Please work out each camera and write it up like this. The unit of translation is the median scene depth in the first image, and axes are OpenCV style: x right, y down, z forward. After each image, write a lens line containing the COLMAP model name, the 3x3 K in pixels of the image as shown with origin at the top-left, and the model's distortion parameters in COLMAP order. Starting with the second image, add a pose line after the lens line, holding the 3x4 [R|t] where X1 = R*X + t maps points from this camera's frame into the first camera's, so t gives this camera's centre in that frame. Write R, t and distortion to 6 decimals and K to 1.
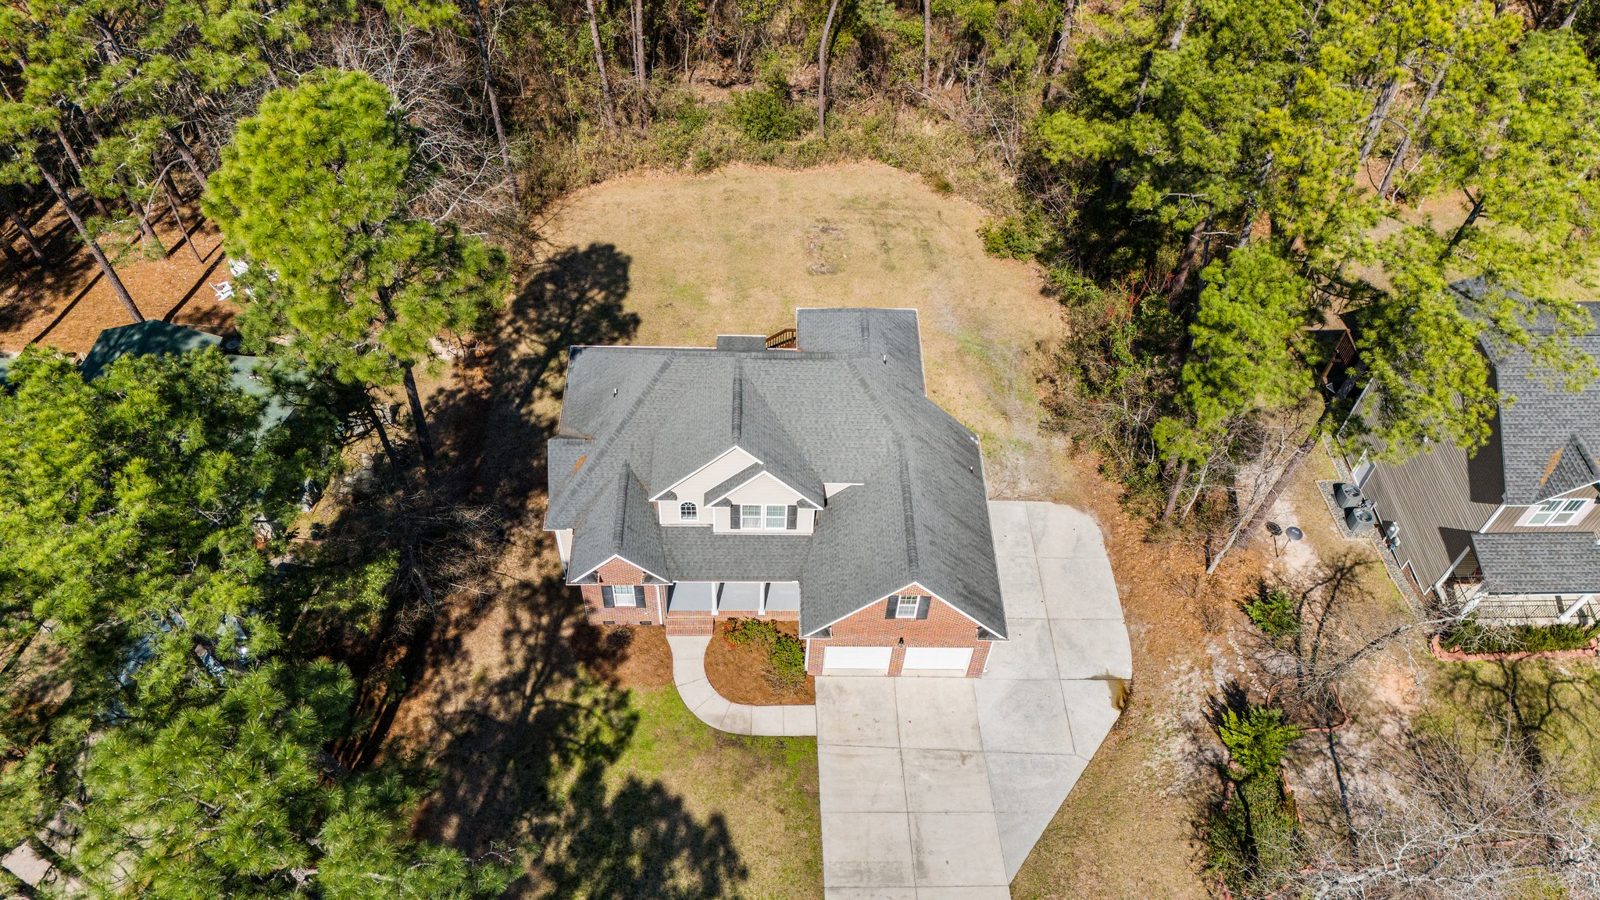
lens RADIAL K [[1163.5, 0, 799.4], [0, 1163.5, 436.9], [0, 0, 1]] dist [0.042553, -0.018107]
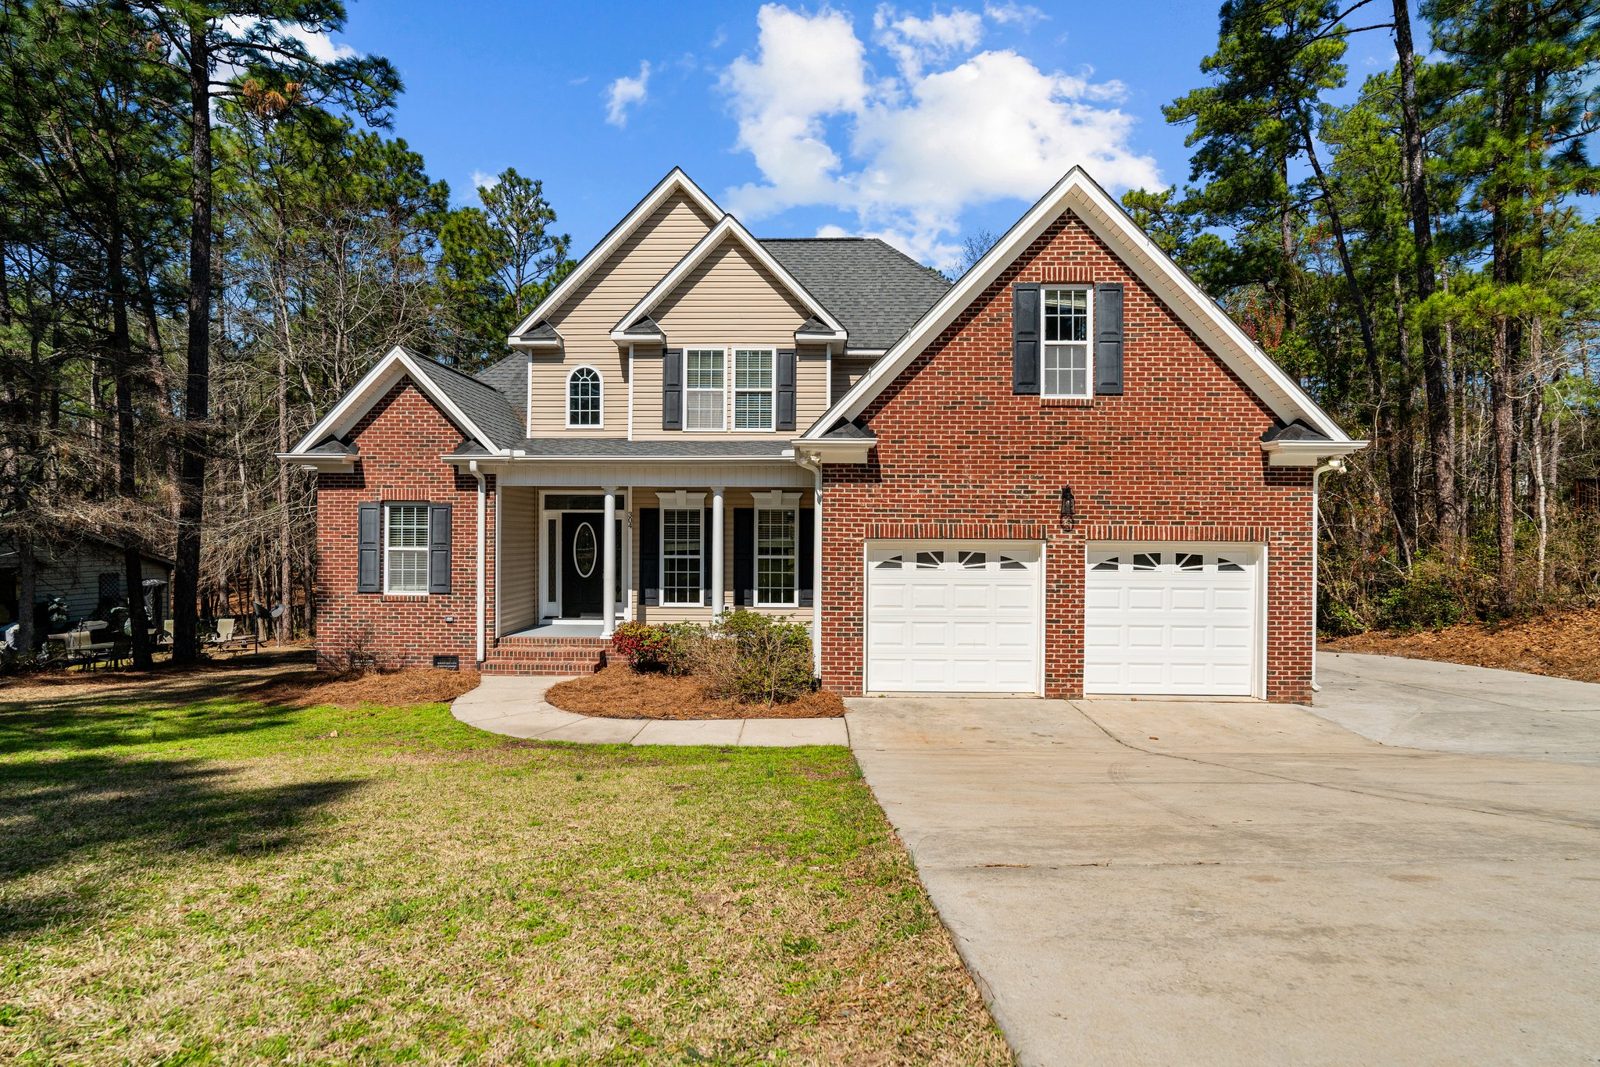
lens RADIAL K [[818.8, 0, 799.0], [0, 818.8, 534.6], [0, 0, 1]] dist [-0.013872, -0.000394]
pose [[0.998637, -0.025695, -0.045425, 0.012962], [-0.017517, 0.654861, -0.755547, 0.369174], [0.049161, 0.755313, 0.653518, 0.808599]]
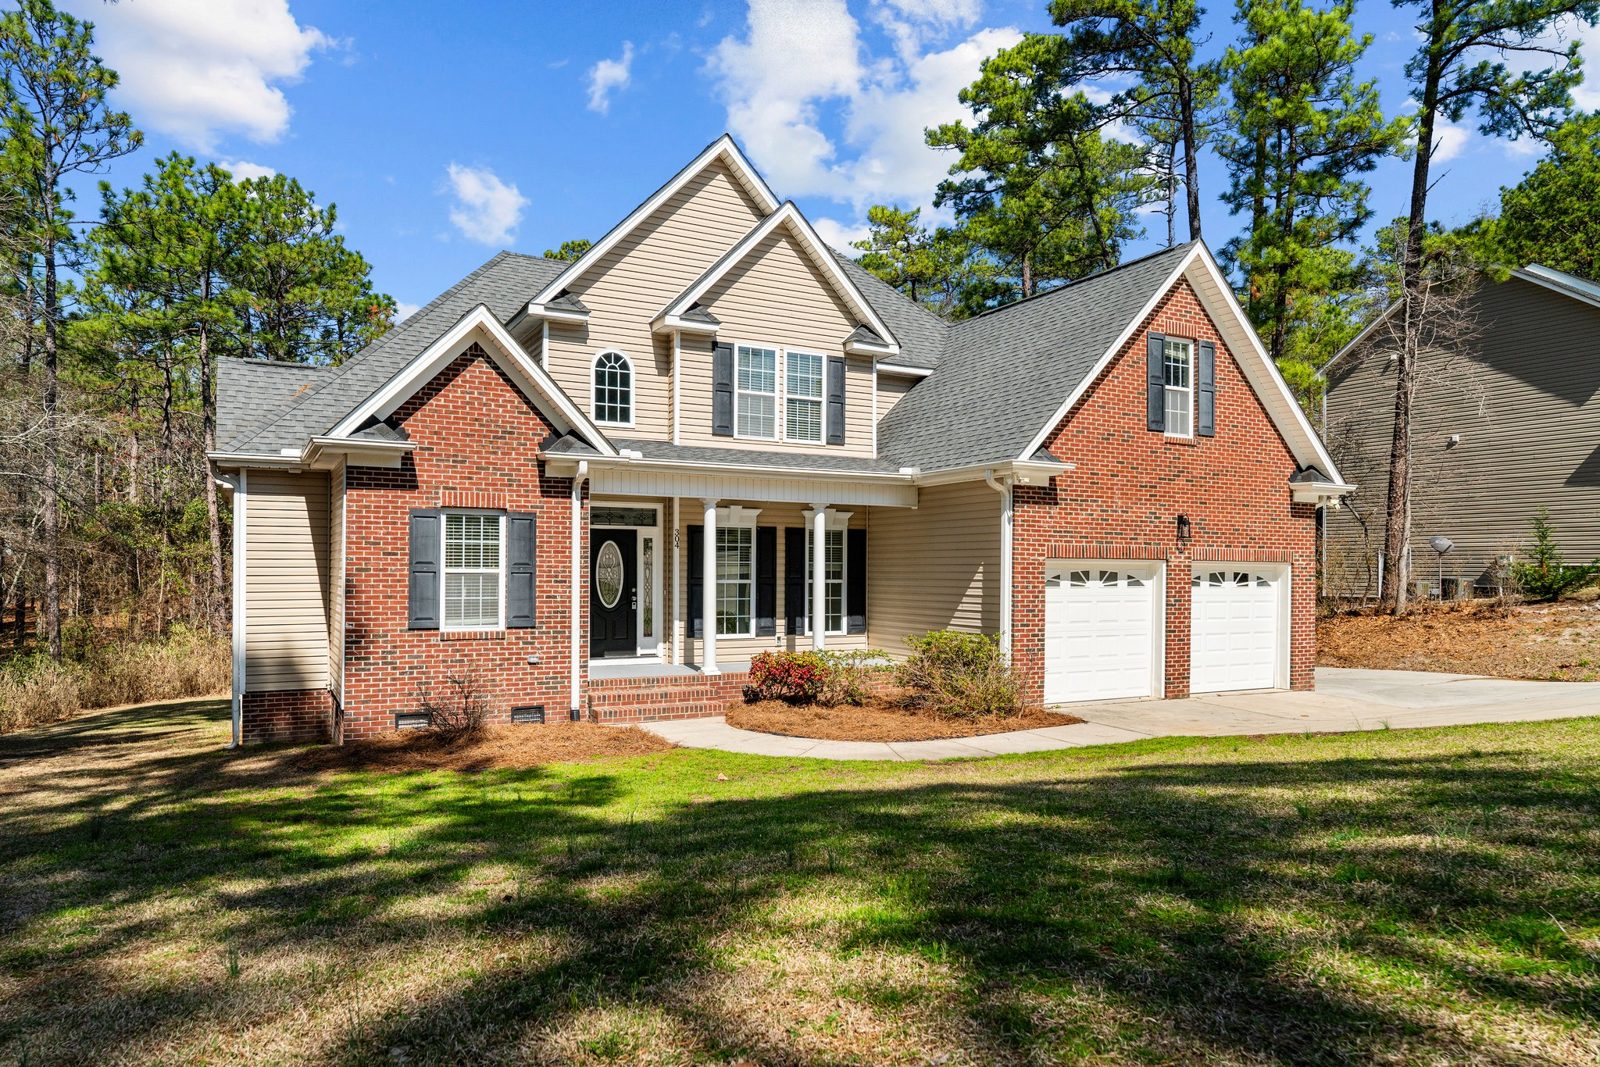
lens RADIAL K [[1020.9, 0, 790.0], [0, 1020.9, 573.5], [0, 0, 1]] dist [-0.001900, -0.000509]
pose [[0.888809, -0.026988, 0.457483, -0.207405], [0.360329, 0.657968, -0.661242, 0.371123], [-0.283163, 0.752562, 0.594533, 0.805932]]
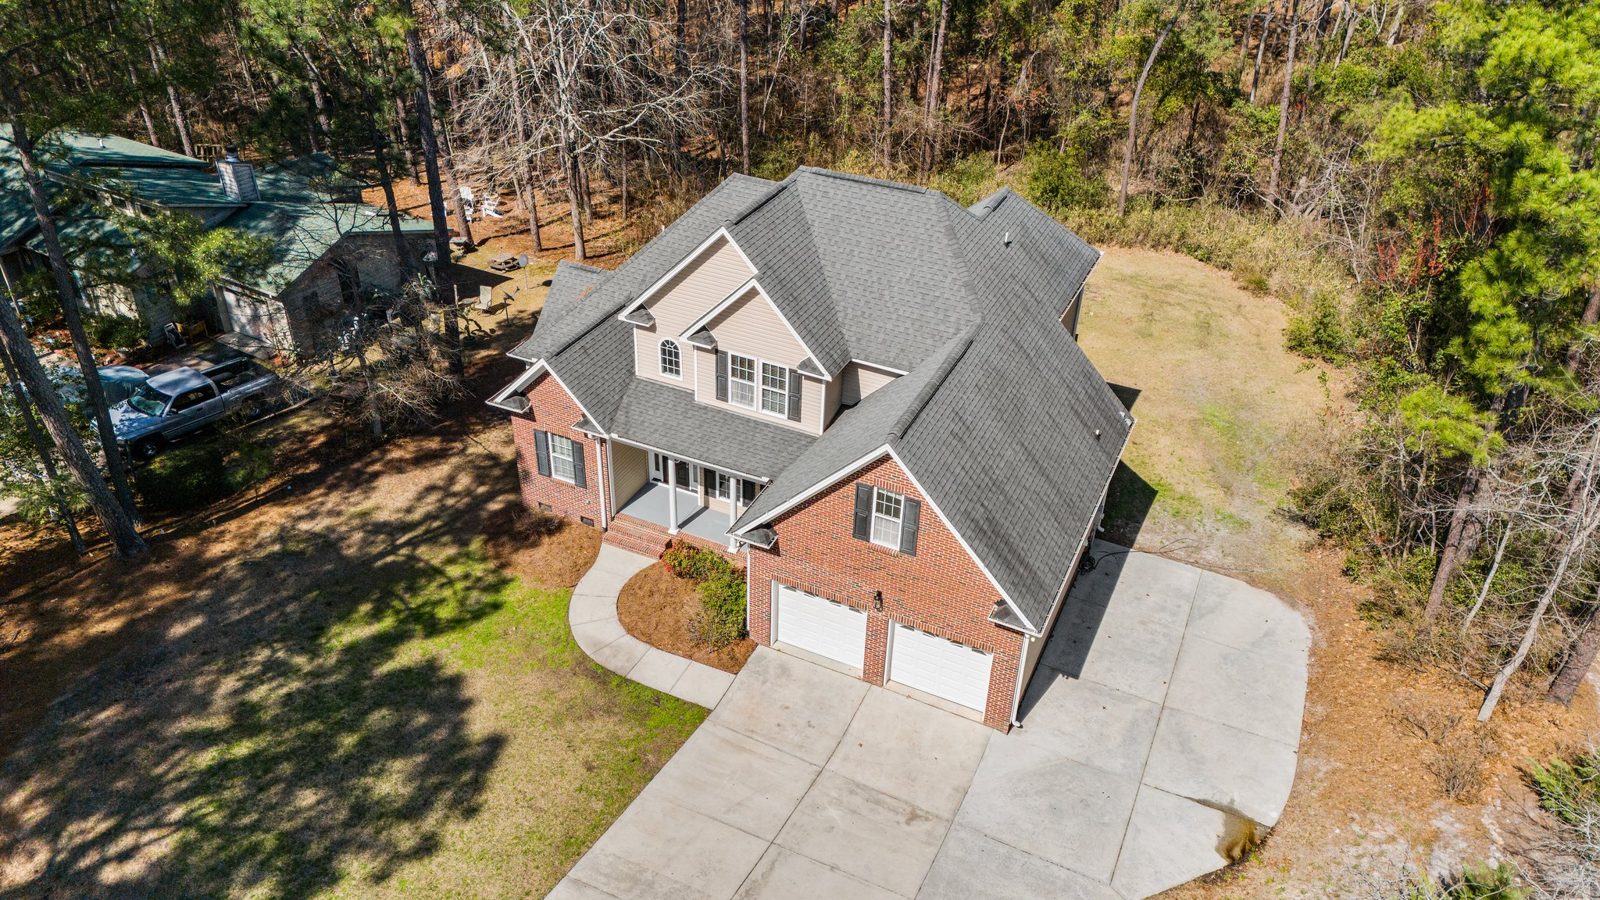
lens RADIAL K [[1163.5, 0, 800.2], [0, 1163.5, 448.3], [0, 0, 1]] dist [0.042553, -0.018107]
pose [[0.899653, 0.232091, -0.369807, 0.253891], [-0.330213, 0.915816, -0.228563, 0.250245], [0.285628, 0.327743, 0.900556, 0.388835]]
